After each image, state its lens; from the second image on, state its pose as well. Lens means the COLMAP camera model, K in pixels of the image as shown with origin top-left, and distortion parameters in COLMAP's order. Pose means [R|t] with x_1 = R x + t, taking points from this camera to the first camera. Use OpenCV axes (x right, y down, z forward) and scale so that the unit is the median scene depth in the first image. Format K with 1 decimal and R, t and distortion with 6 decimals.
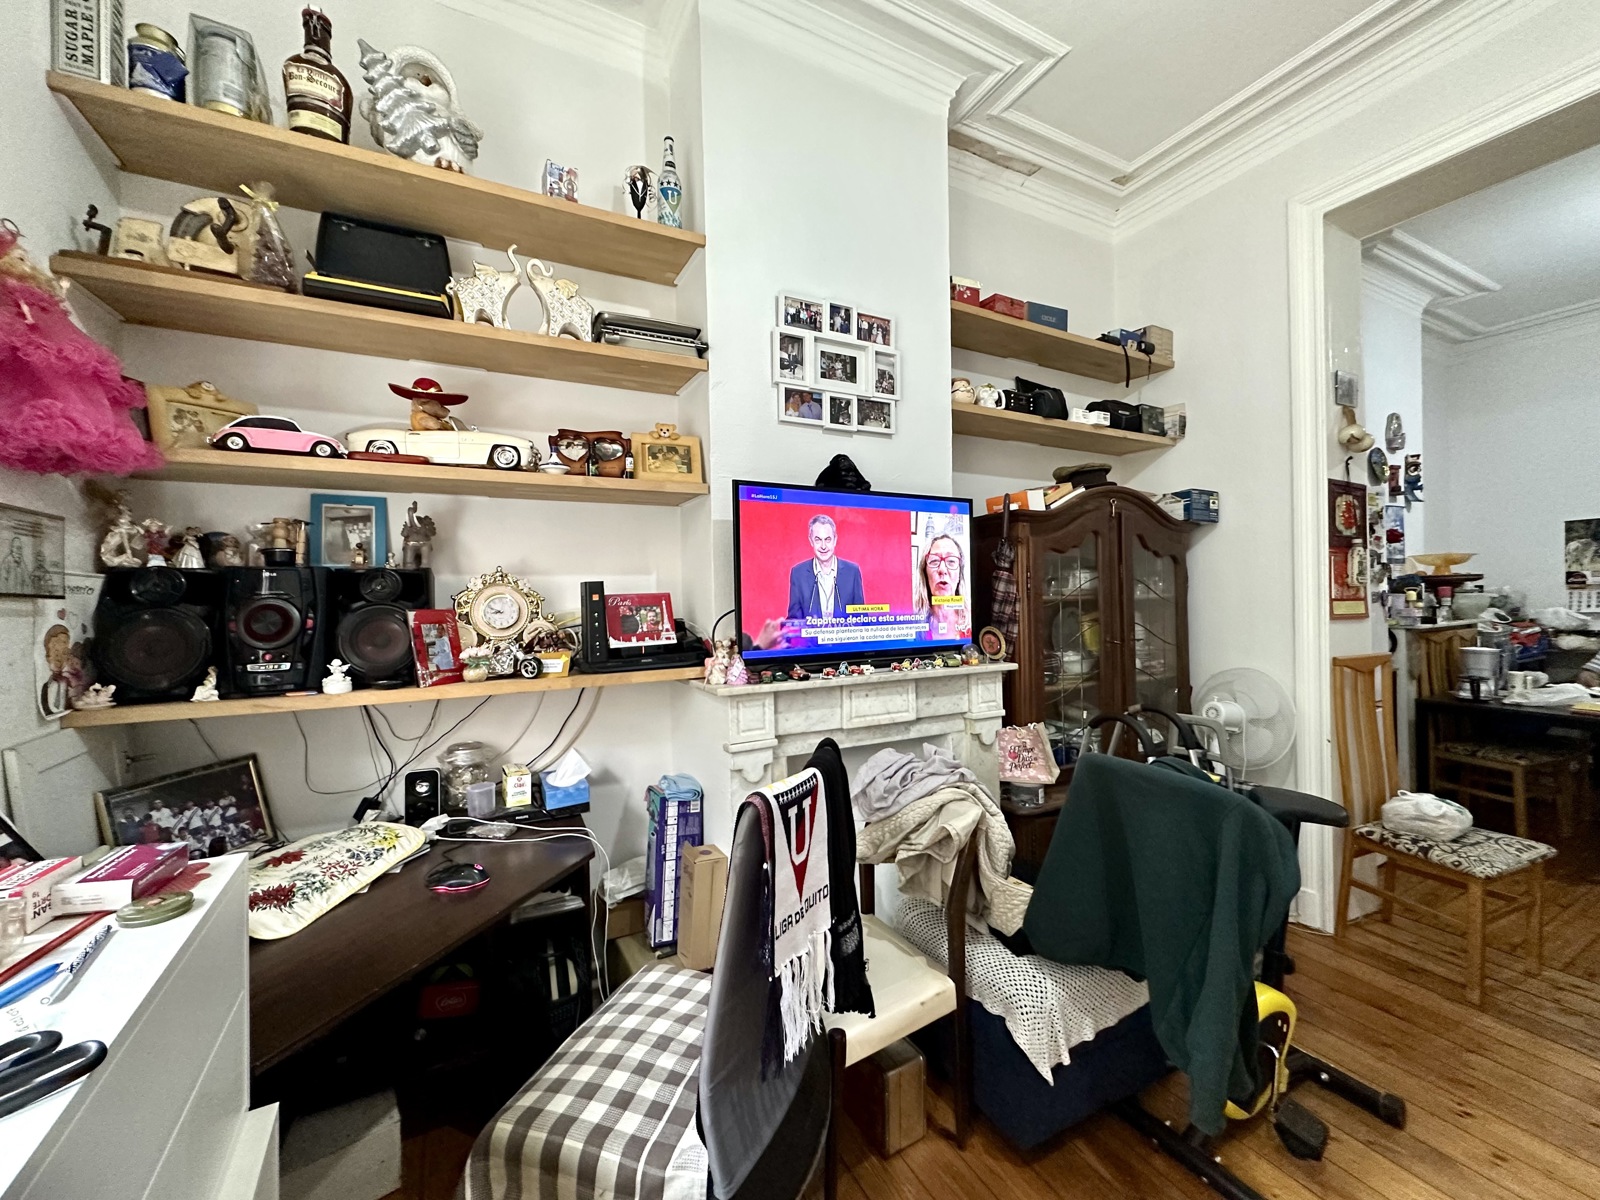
lens RADIAL K [[638.1, 0, 800.0], [0, 638.1, 600.0], [0, 0, 1]] dist [-0.002016, 0.000031]
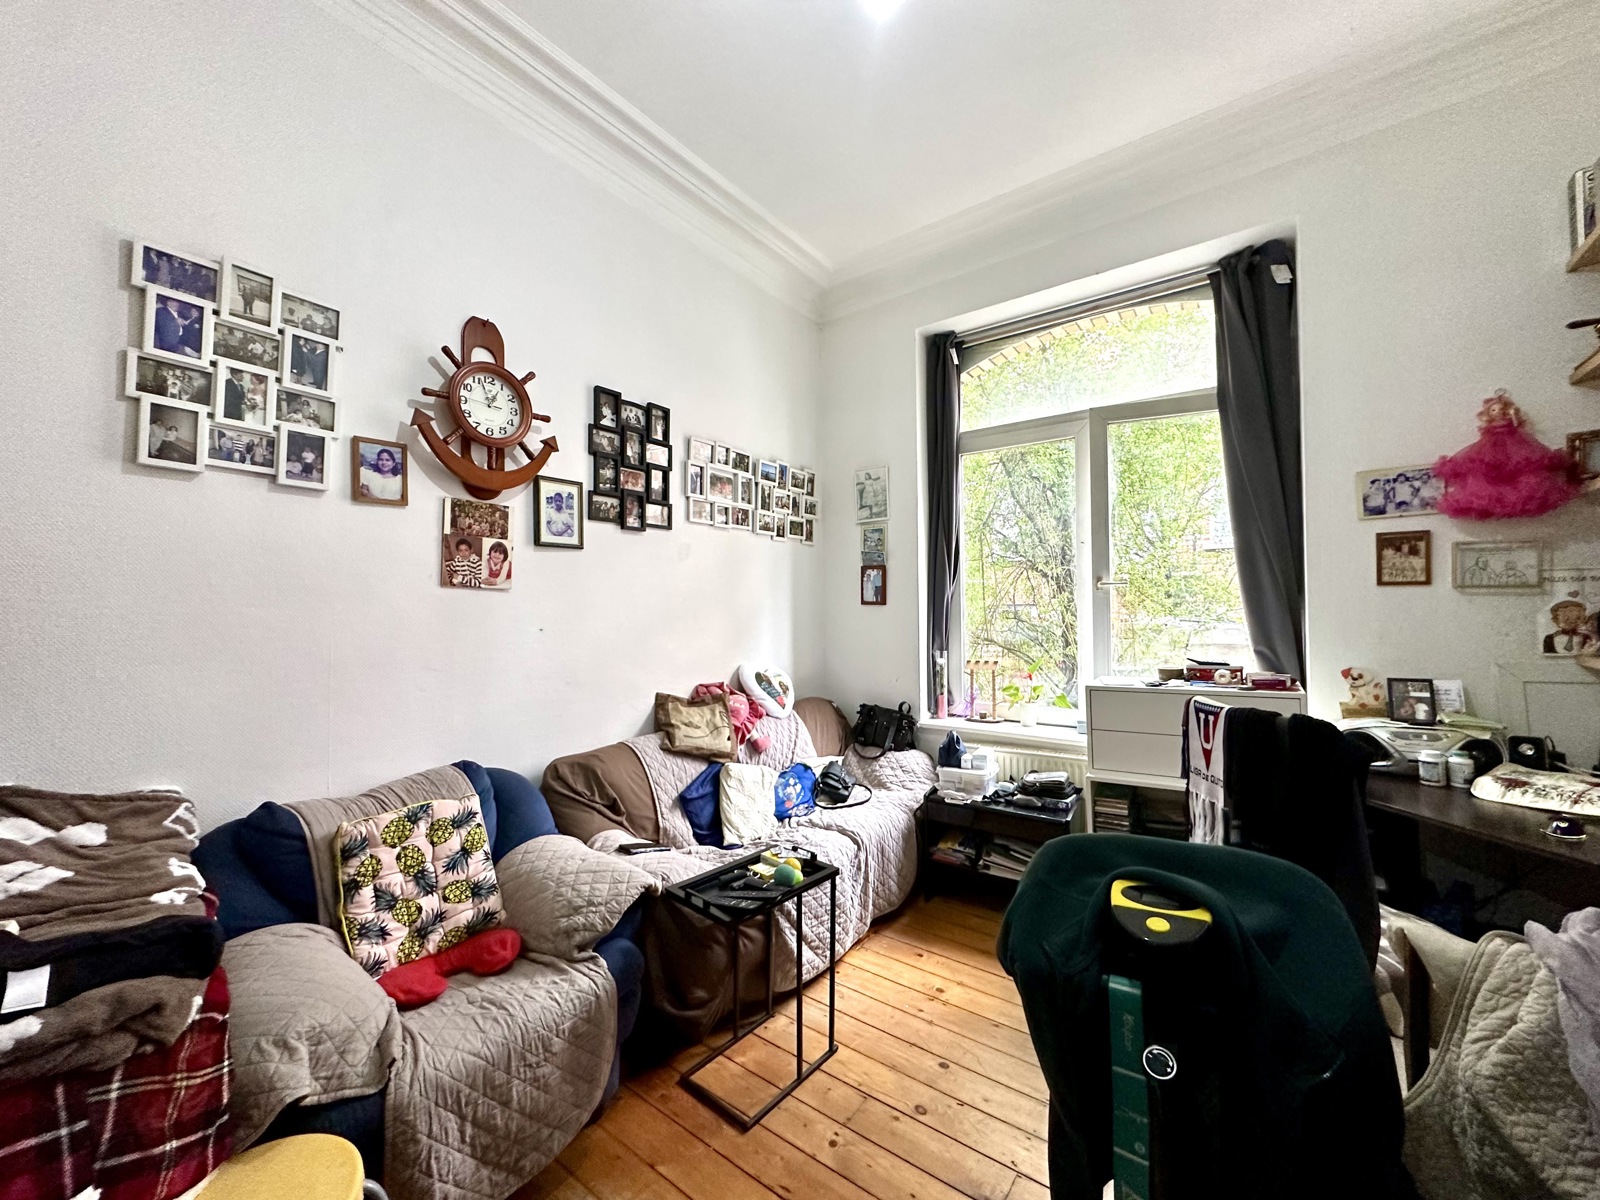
lens RADIAL K [[635.4, 0, 800.0], [0, 635.4, 600.0], [0, 0, 1]] dist [-0.002650, -0.000066]
pose [[-0.903873, 0.024963, -0.427072, 0.677374], [0.029077, 0.999572, -0.003112, -0.007953], [0.426812, -0.015231, -0.904212, 0.820113]]
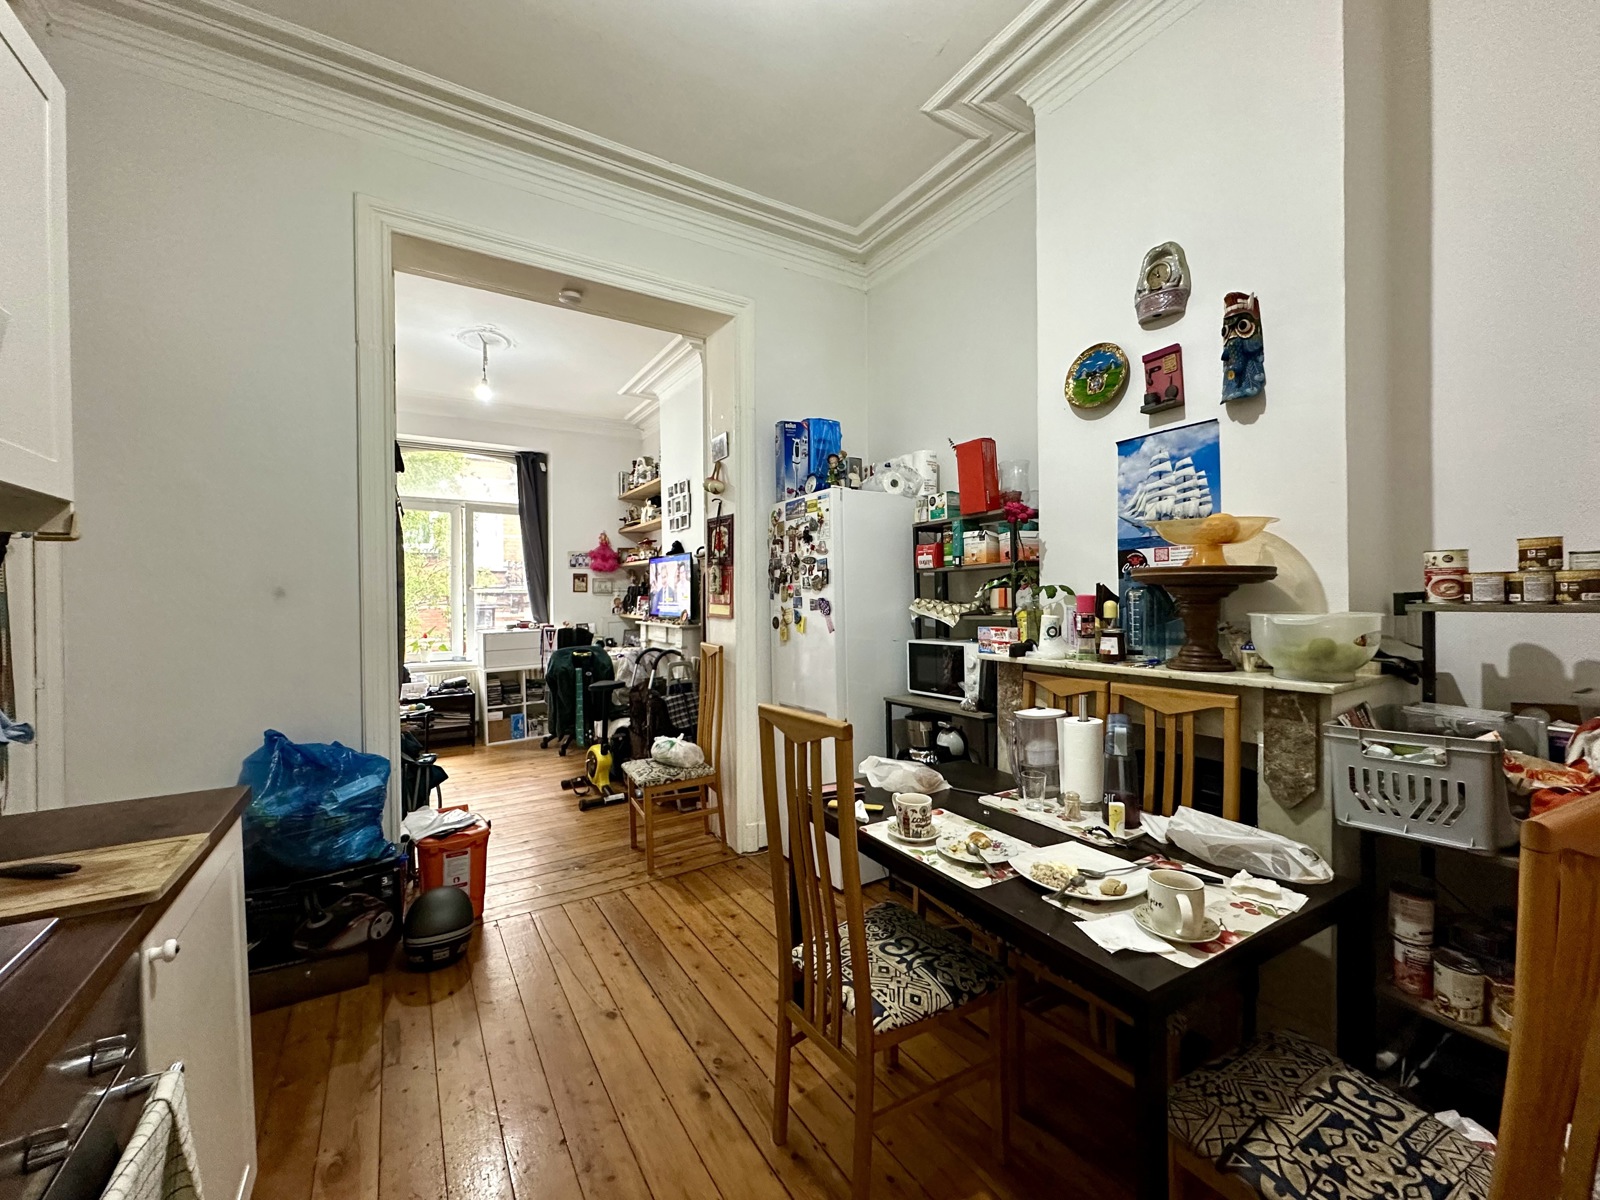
lens RADIAL K [[638.1, 0, 800.0], [0, 638.1, 600.0], [0, 0, 1]] dist [-0.002016, 0.000031]
pose [[0.077616, 0.028088, -0.996588, 2.265688], [0.002361, 0.999595, 0.028357, -0.047158], [0.996981, -0.004554, 0.077519, 1.081894]]
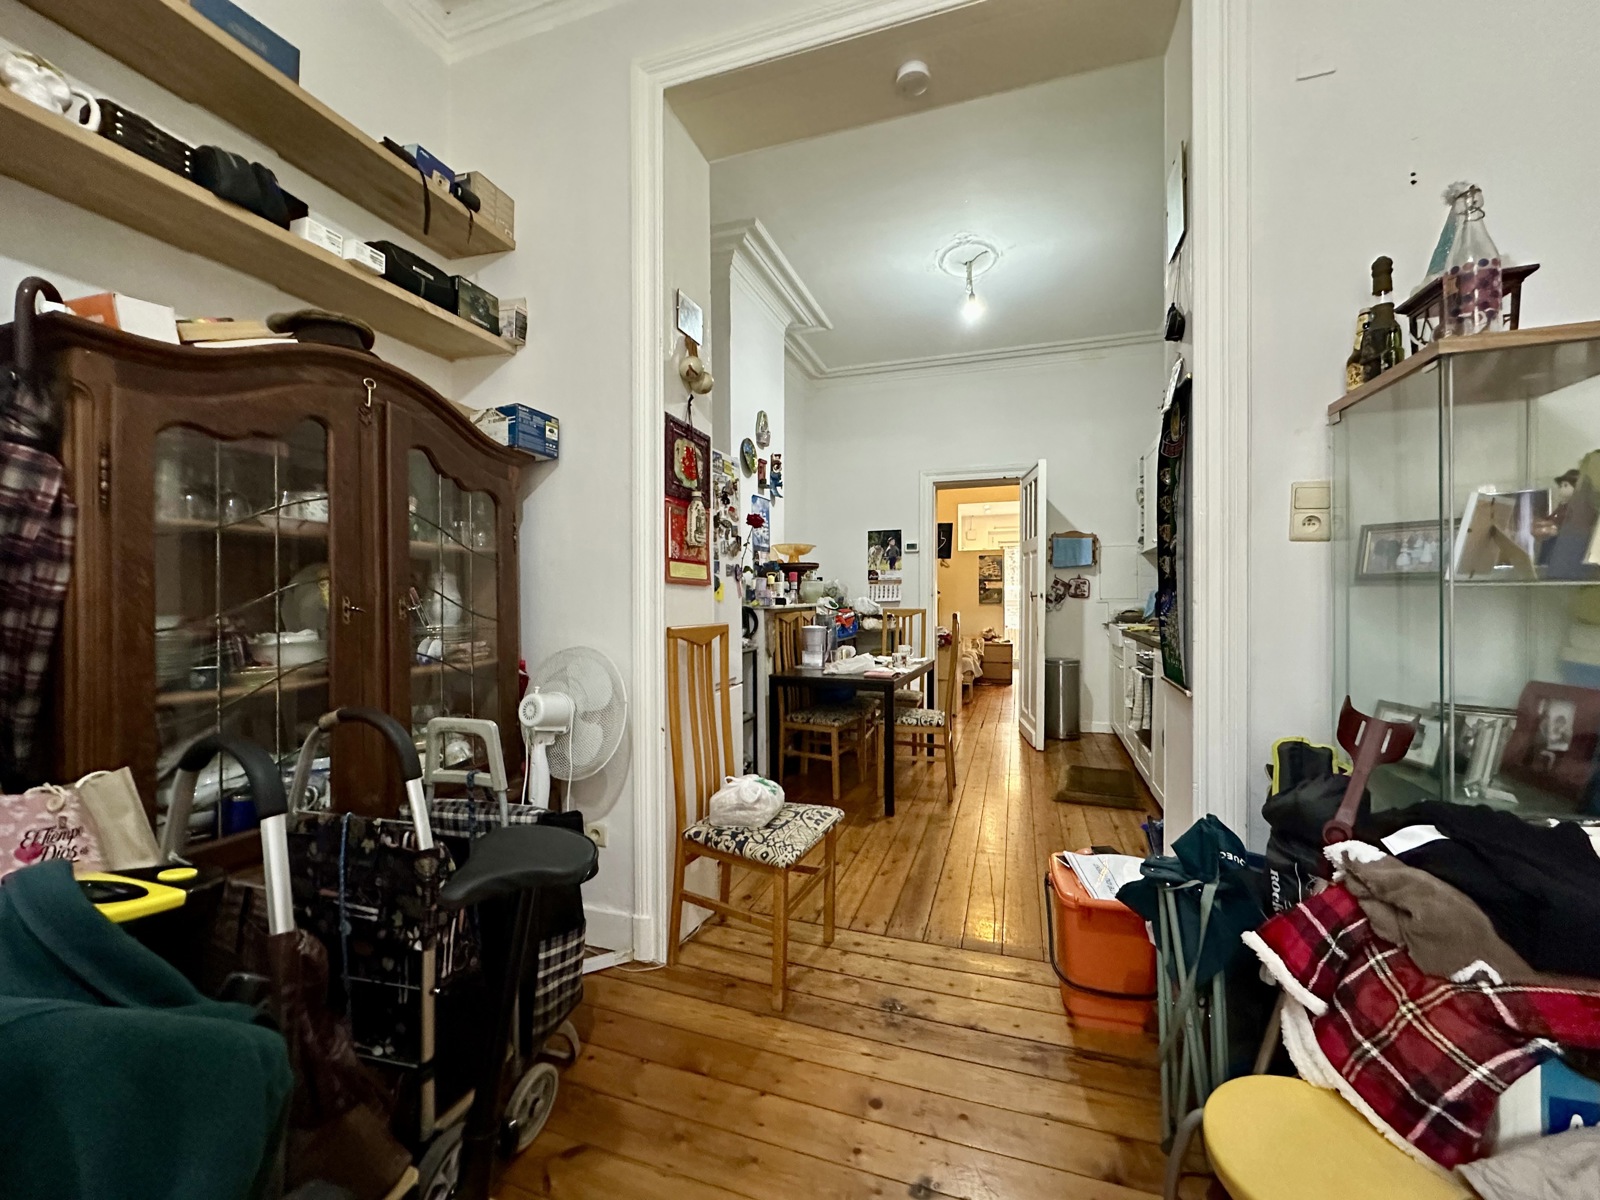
lens RADIAL K [[642.0, 0, 800.0], [0, 642.0, 600.0], [0, 0, 1]] dist [-0.000746, -0.000372]
pose [[0.726544, 0.014073, 0.686976, 0.381313], [-0.007913, 0.999895, -0.012115, 0.061431], [-0.687074, 0.003366, 0.726579, 0.271255]]
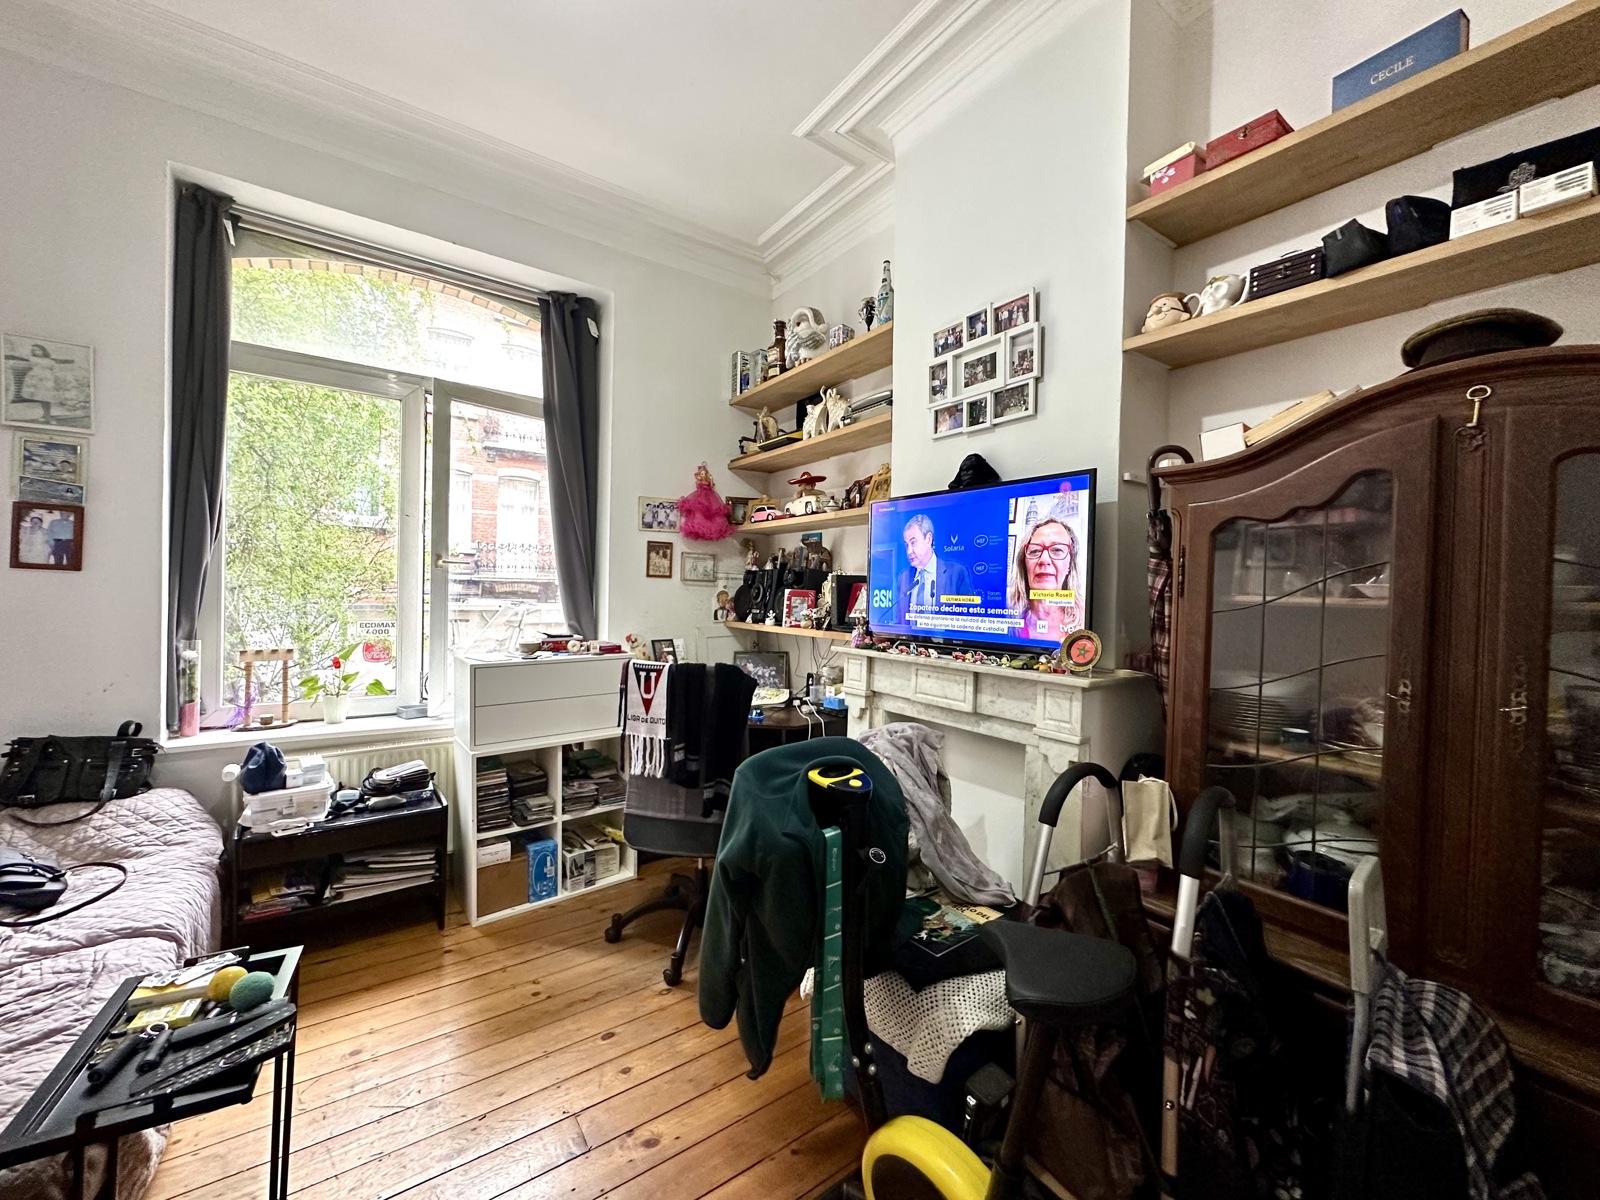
lens RADIAL K [[635.9, 0, 800.0], [0, 635.9, 600.0], [0, 0, 1]] dist [-0.001475, 0.000178]
pose [[0.131165, 0.034852, -0.990748, 0.901664], [-0.026256, 0.999153, 0.031672, -0.009656], [0.991013, 0.021859, 0.131969, 0.482325]]
